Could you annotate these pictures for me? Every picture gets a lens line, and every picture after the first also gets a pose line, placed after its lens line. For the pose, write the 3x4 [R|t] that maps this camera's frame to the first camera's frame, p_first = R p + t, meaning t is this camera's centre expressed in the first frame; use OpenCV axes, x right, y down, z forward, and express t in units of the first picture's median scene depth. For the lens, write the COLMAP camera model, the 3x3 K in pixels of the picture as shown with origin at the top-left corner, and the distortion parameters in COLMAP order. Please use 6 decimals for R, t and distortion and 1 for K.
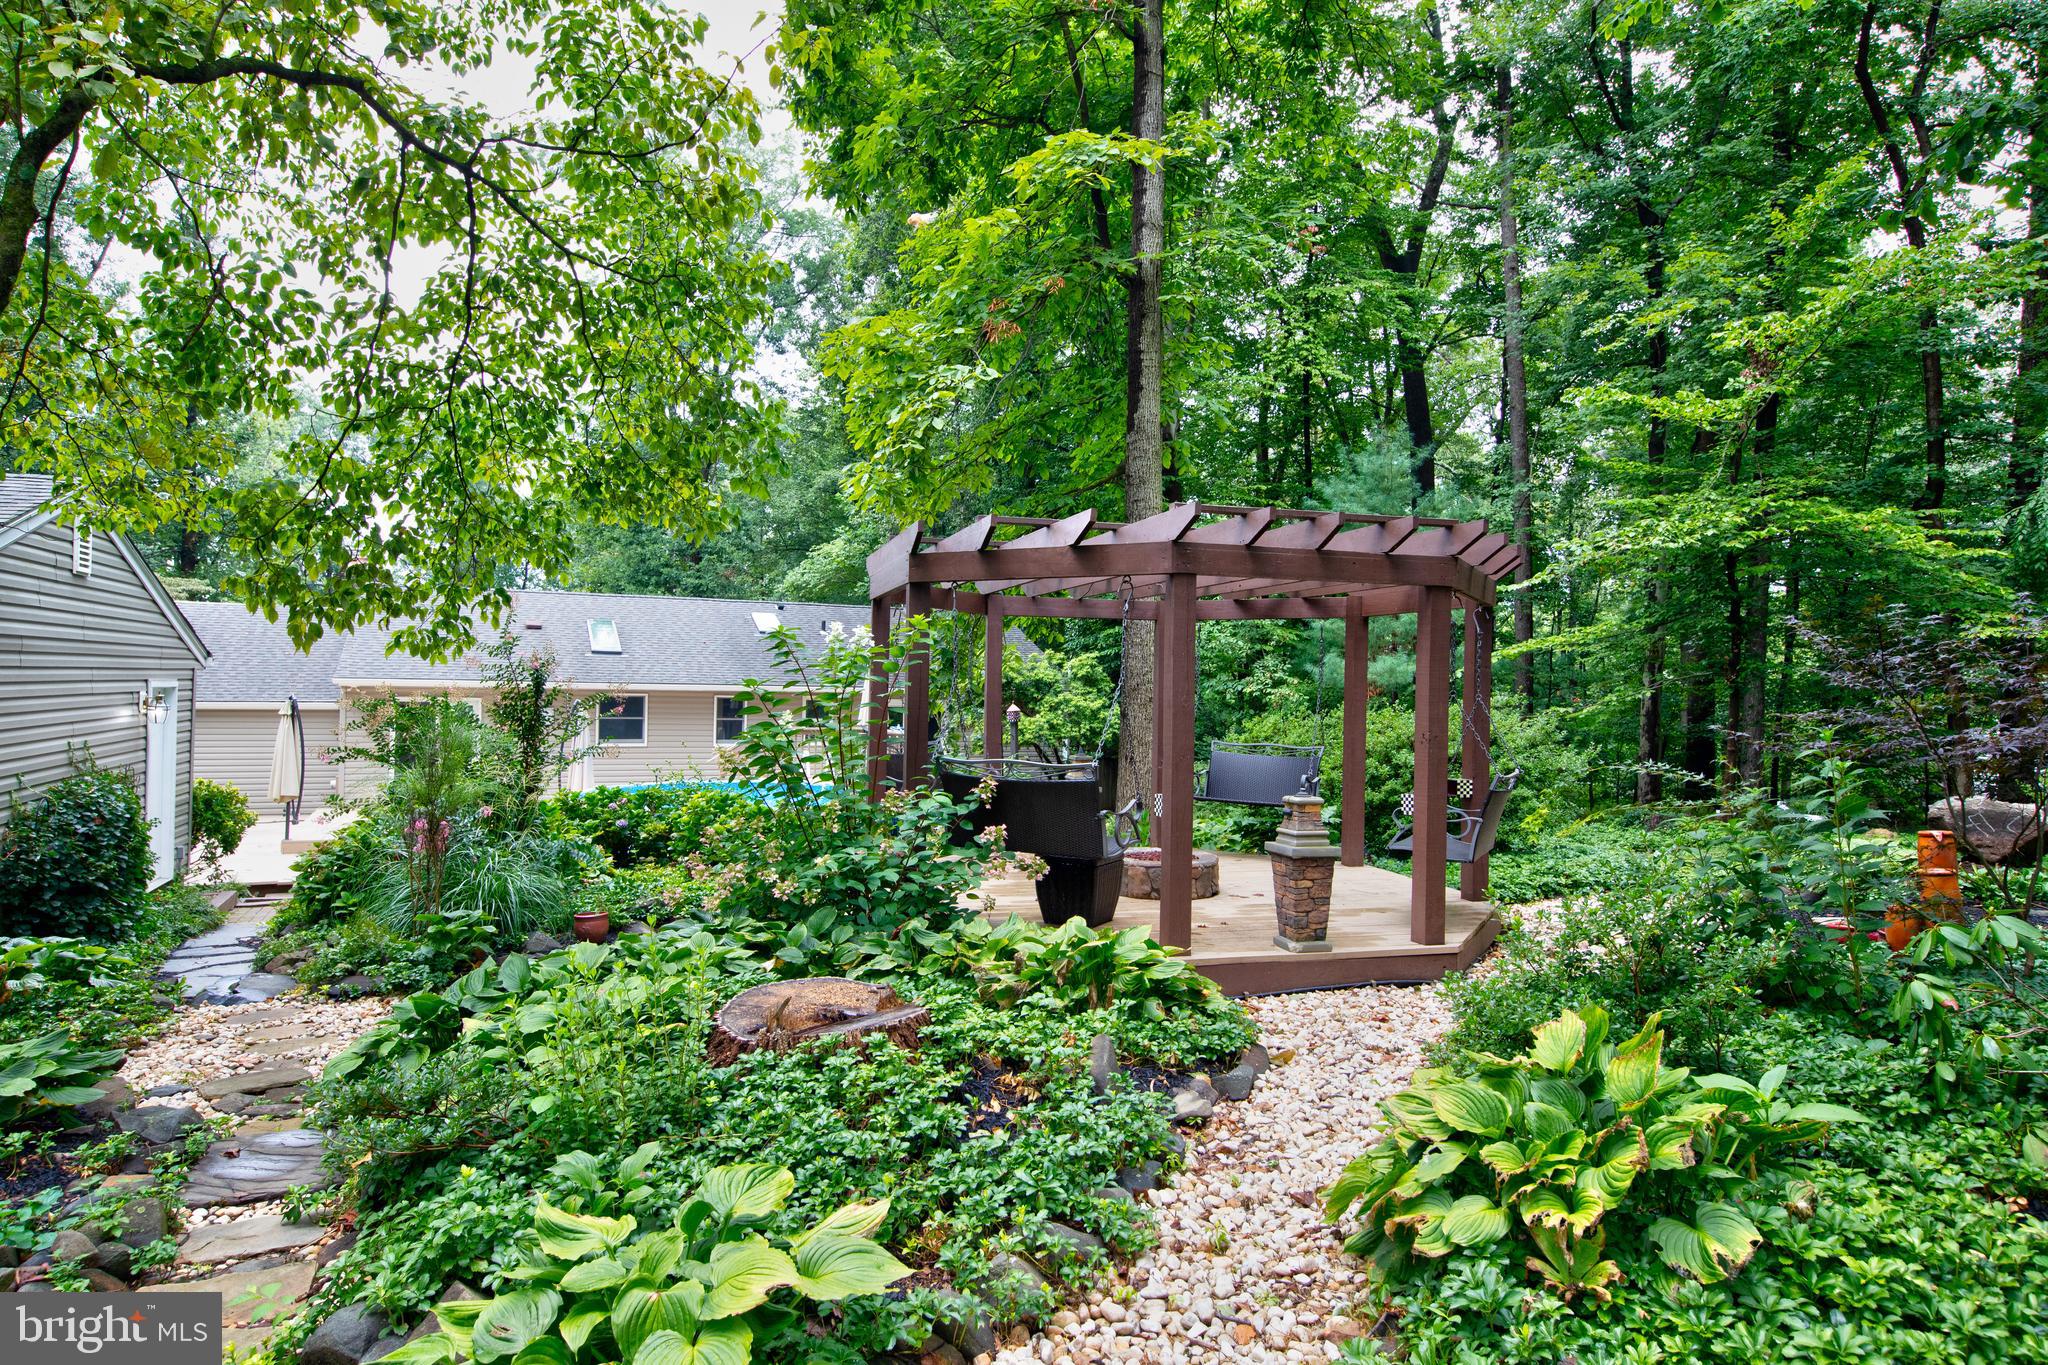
lens RADIAL K [[1206.3, 0, 1019.3], [0, 1206.3, 675.6], [0, 0, 1]] dist [0.015640, 0.000873]
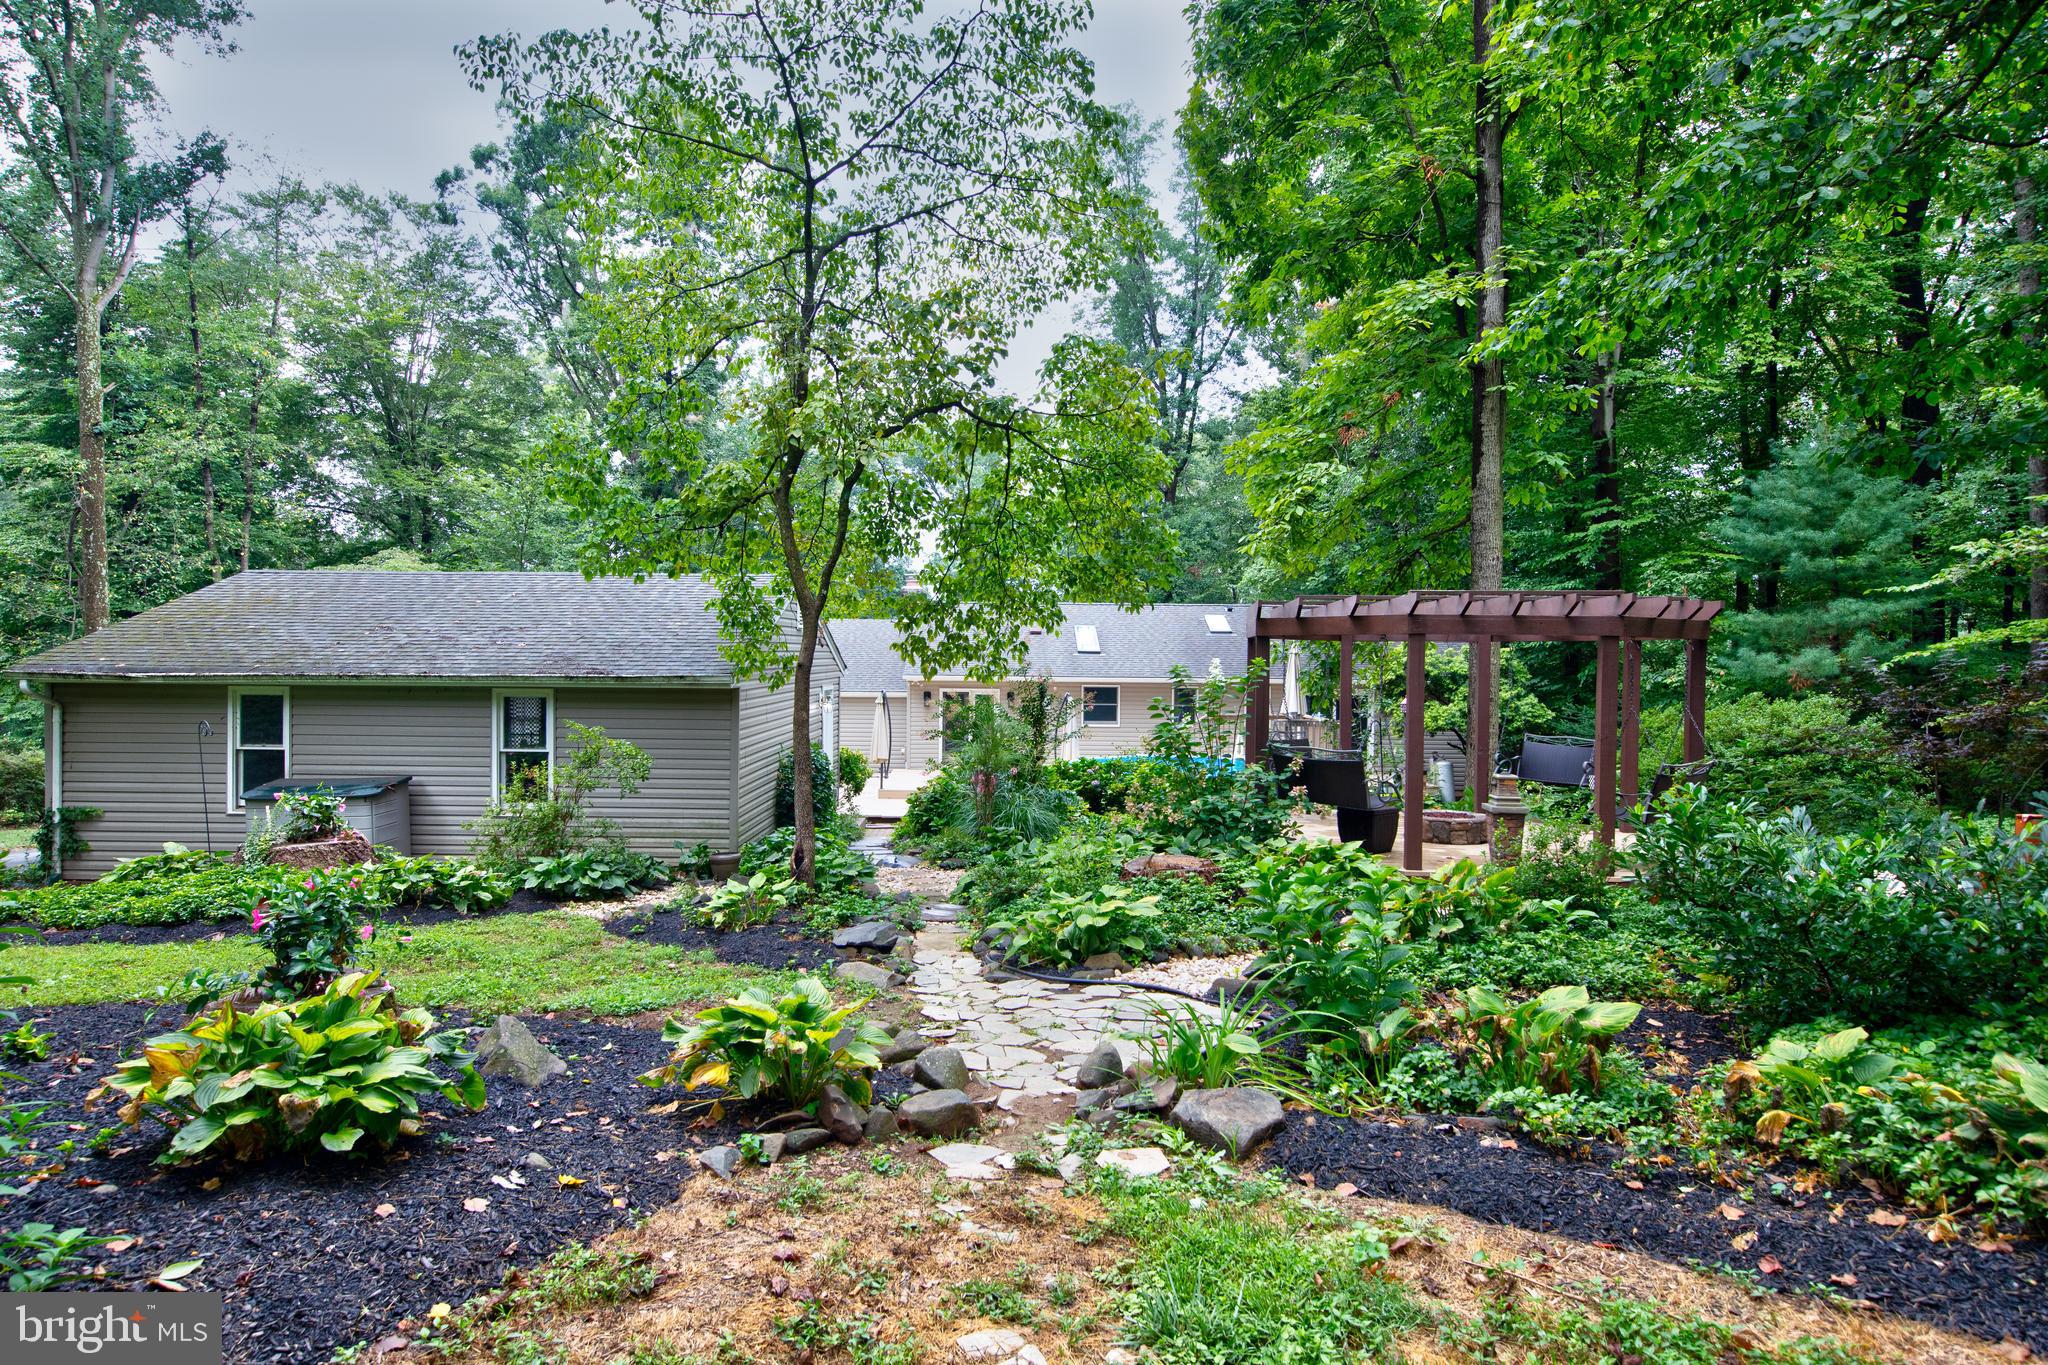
lens RADIAL K [[1206.3, 0, 1021.8], [0, 1206.3, 678.5], [0, 0, 1]] dist [0.015640, 0.000873]
pose [[0.924635, -0.001595, -0.380850, 0.226279], [0.009850, 0.999757, 0.019727, -0.053078], [0.380726, -0.021992, 0.924426, -0.594032]]
